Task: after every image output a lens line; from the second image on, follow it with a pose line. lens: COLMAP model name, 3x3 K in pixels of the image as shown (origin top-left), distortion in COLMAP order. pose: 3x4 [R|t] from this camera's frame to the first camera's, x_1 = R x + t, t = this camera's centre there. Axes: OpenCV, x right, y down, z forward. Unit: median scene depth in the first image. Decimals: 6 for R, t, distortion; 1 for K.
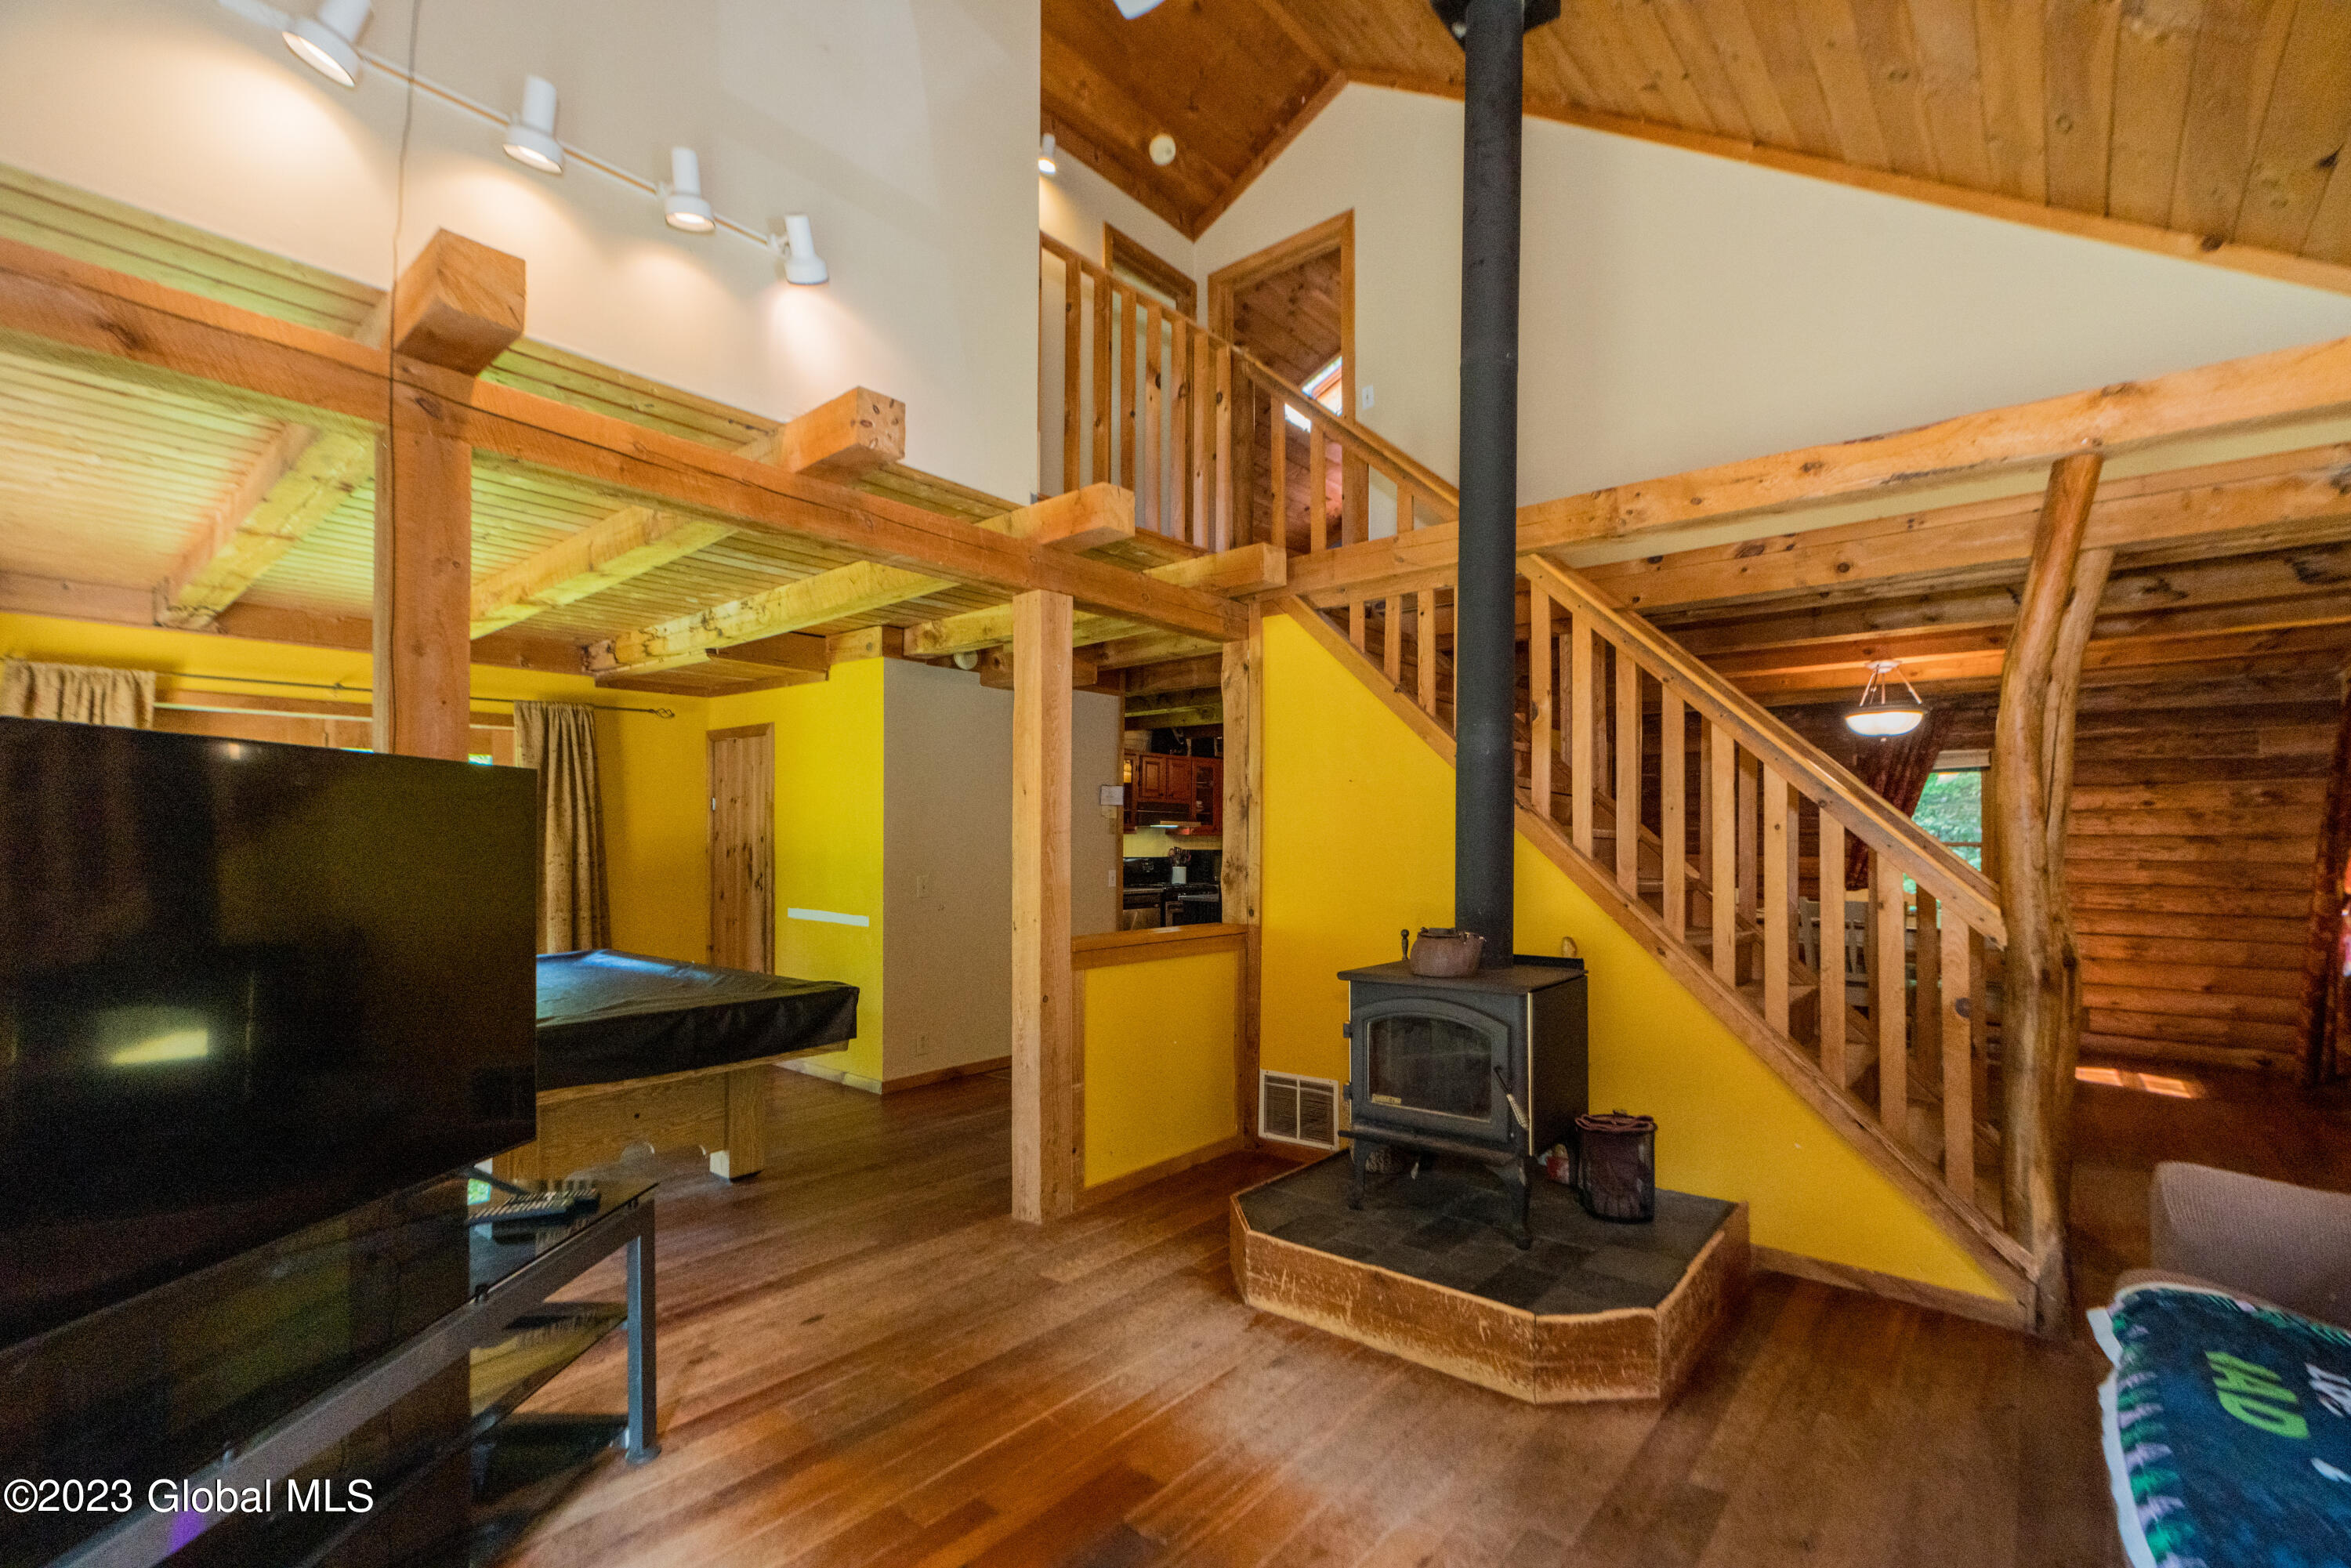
lens RADIAL K [[1061.3, 0, 1124.7], [0, 1061.3, 837.0], [0, 0, 1]] dist [-0.012467, 0.005491]
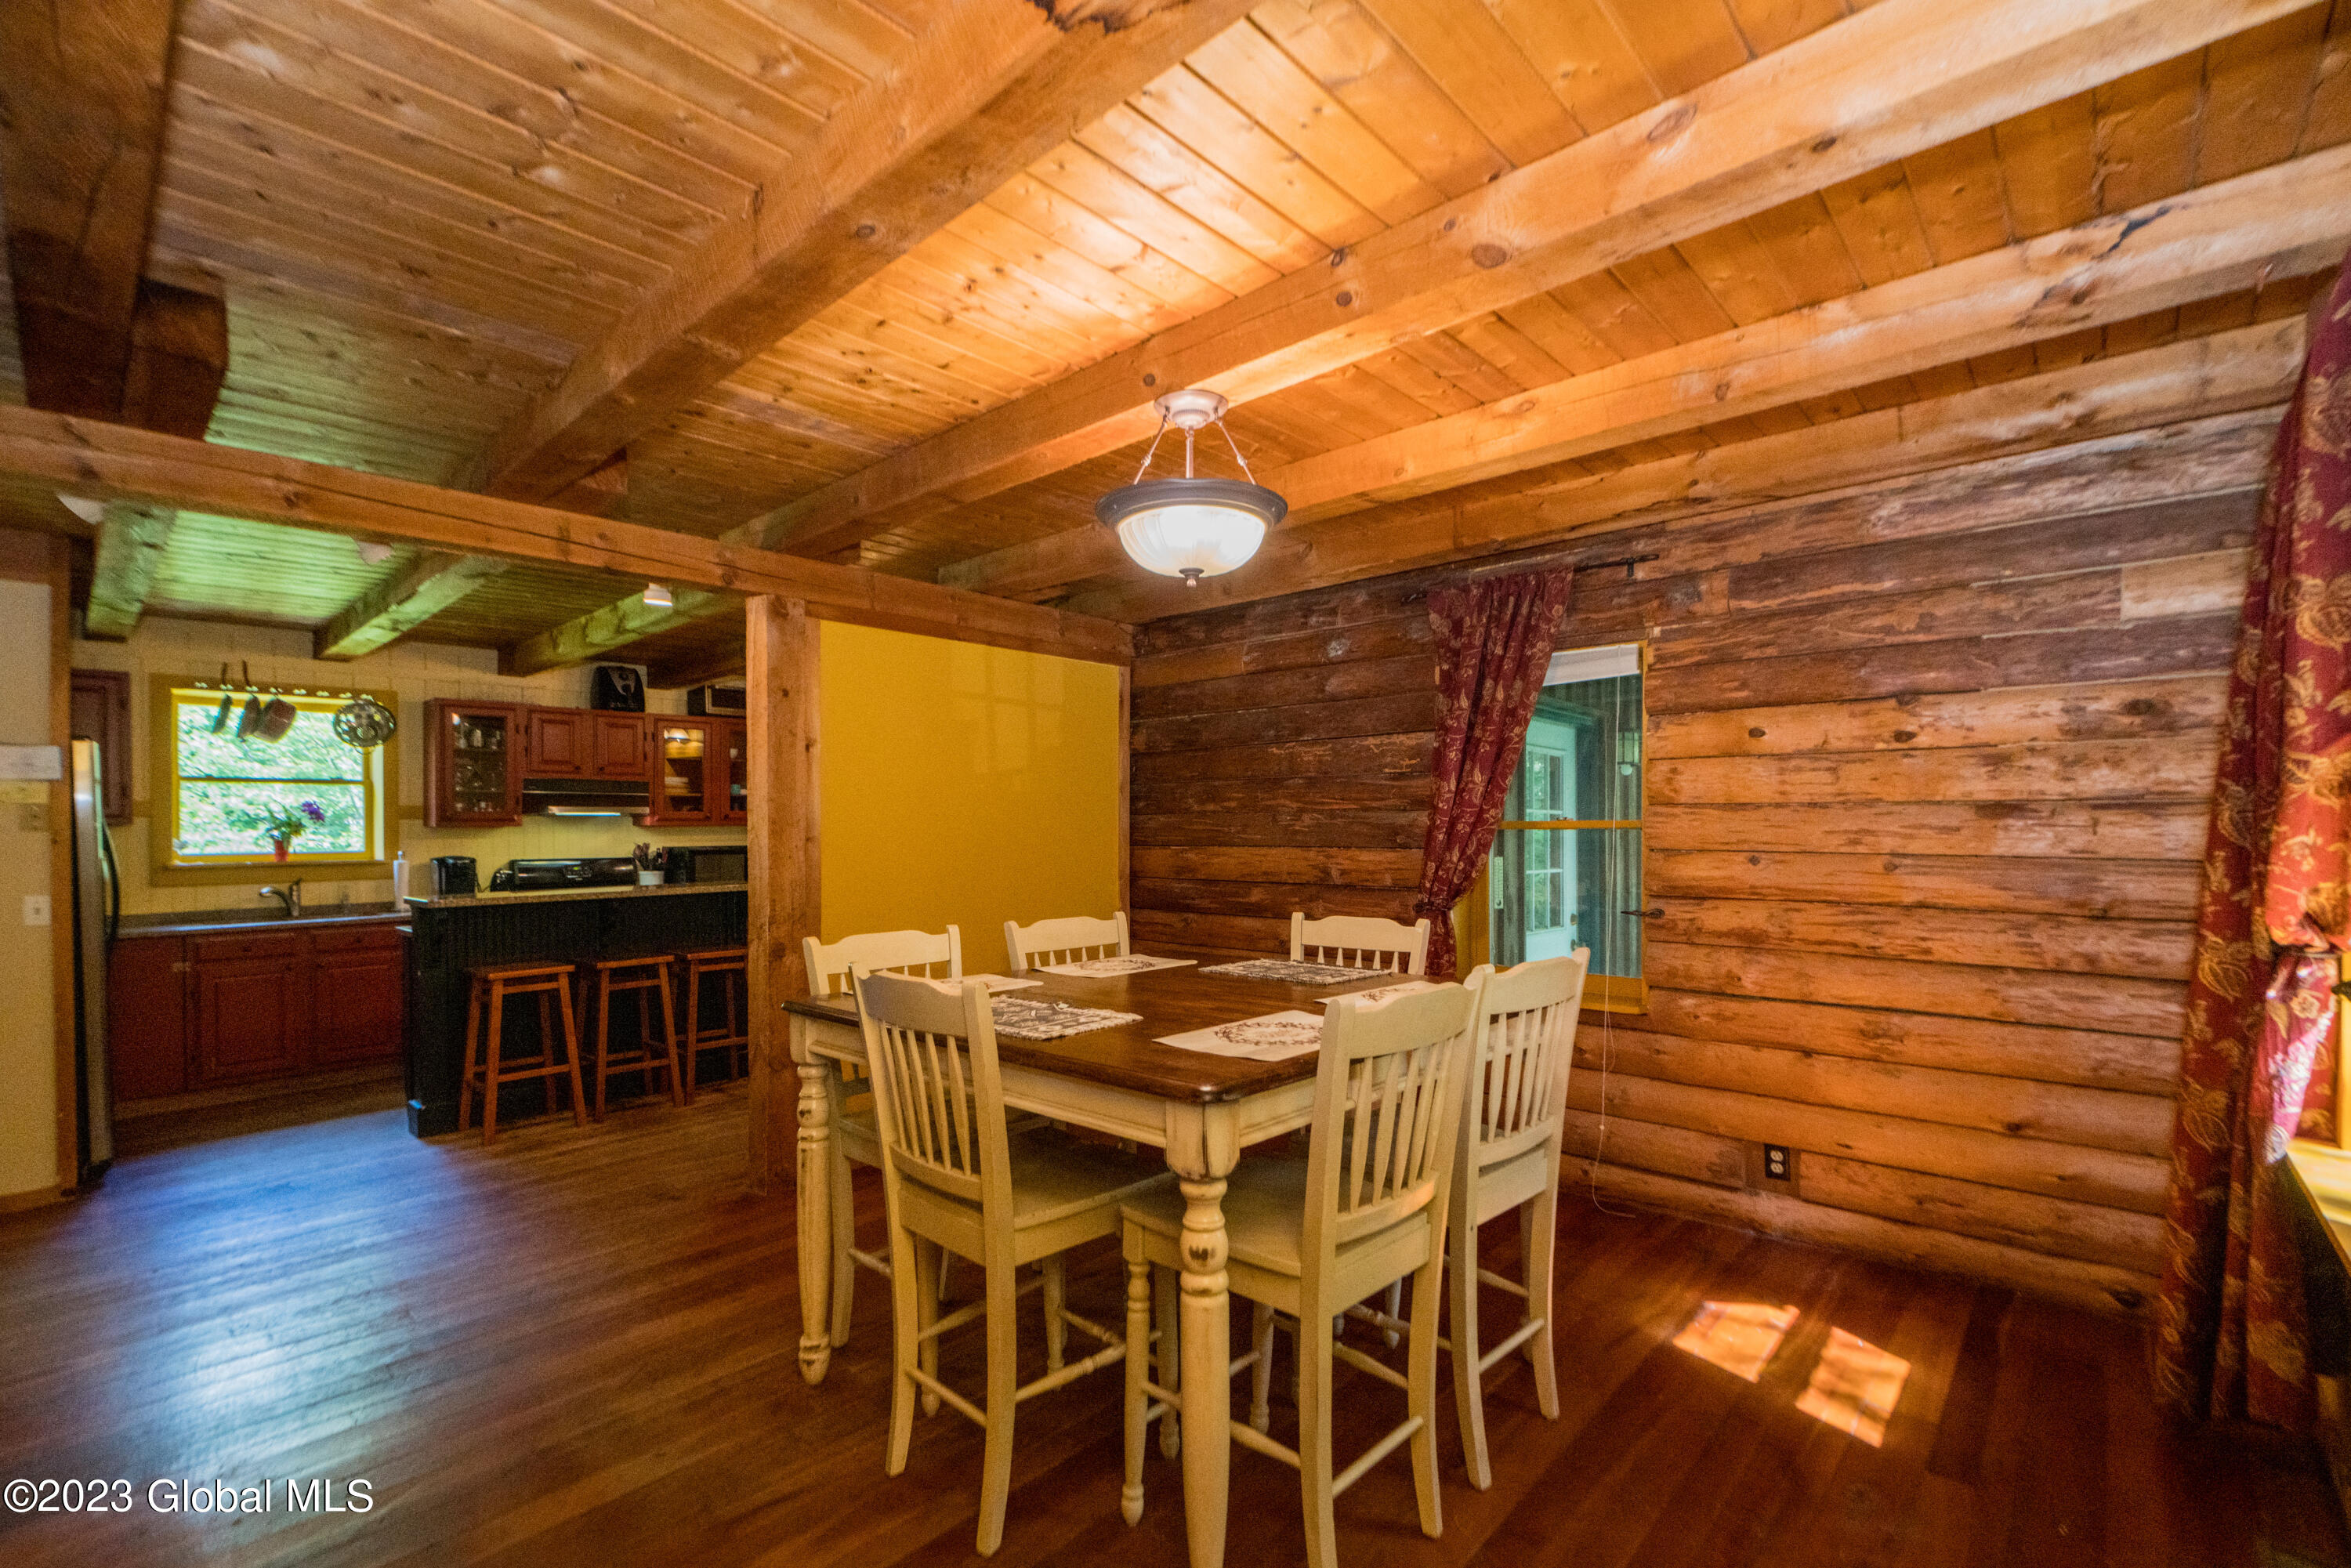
lens RADIAL K [[1061.3, 0, 1133.0], [0, 1061.3, 830.5], [0, 0, 1]] dist [-0.012467, 0.005491]
pose [[0.999715, -0.000346, -0.023878, 0.656949], [0.000449, 0.999991, 0.004305, 0.009935], [0.023876, -0.004315, 0.999706, 0.530749]]
